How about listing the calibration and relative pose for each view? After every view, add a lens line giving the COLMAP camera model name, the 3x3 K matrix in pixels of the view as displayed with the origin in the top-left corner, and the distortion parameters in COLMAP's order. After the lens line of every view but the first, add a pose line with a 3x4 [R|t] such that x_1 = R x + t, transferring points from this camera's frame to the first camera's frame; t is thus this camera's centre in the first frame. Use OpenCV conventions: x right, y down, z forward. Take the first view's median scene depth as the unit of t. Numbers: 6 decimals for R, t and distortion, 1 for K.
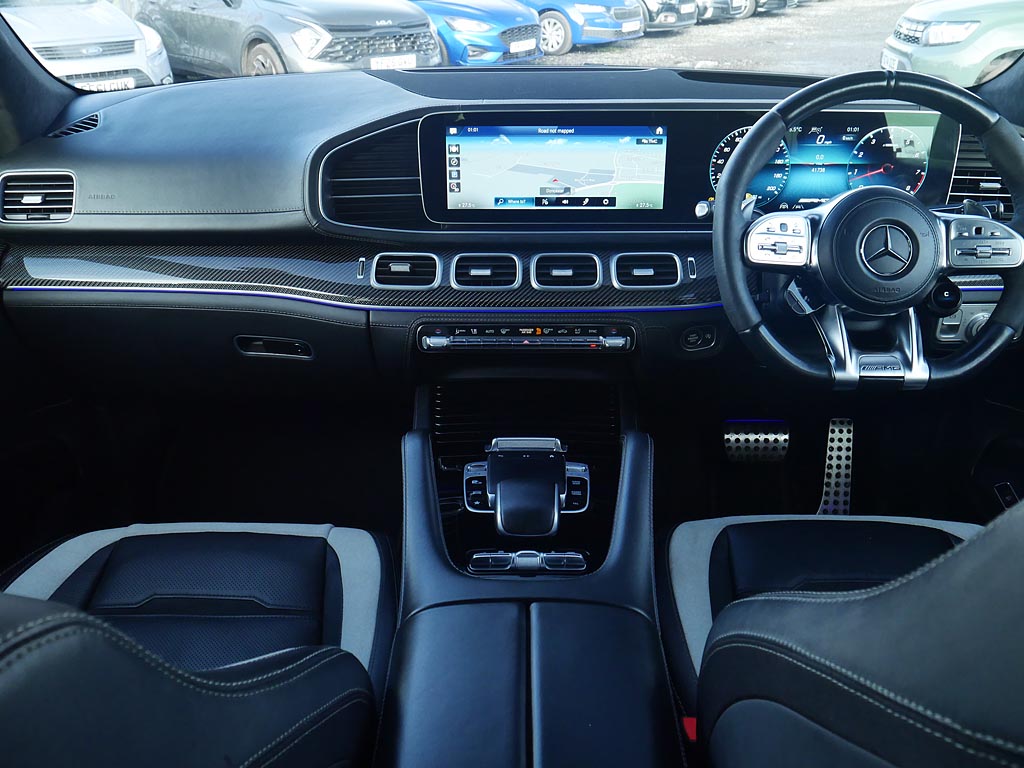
lens RADIAL K [[880.2, 0, 506.1], [0, 880.2, 381.9], [0, 0, 1]] dist [-0.010508, -0.026470]
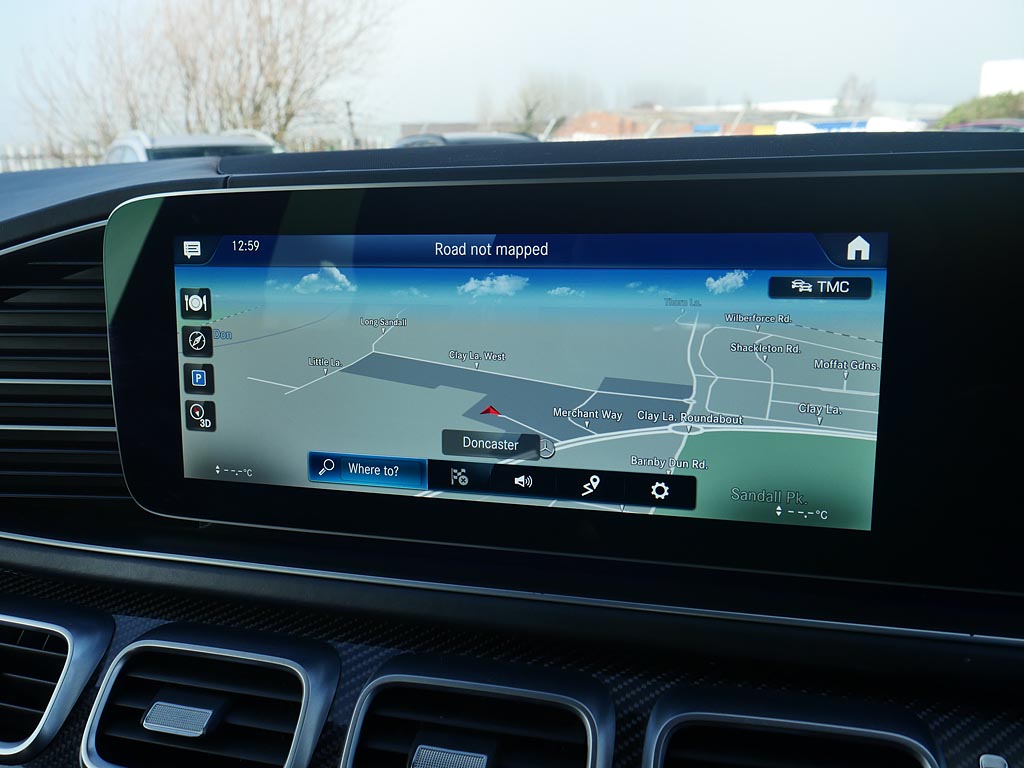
lens RADIAL K [[880.2, 0, 504.8], [0, 880.2, 375.8], [0, 0, 1]] dist [-0.010508, -0.026470]
pose [[0.968587, 0.037990, -0.245754, 0.135302], [-0.091054, 0.973811, -0.208332, -0.179348], [0.231403, 0.224165, 0.946680, 0.718244]]
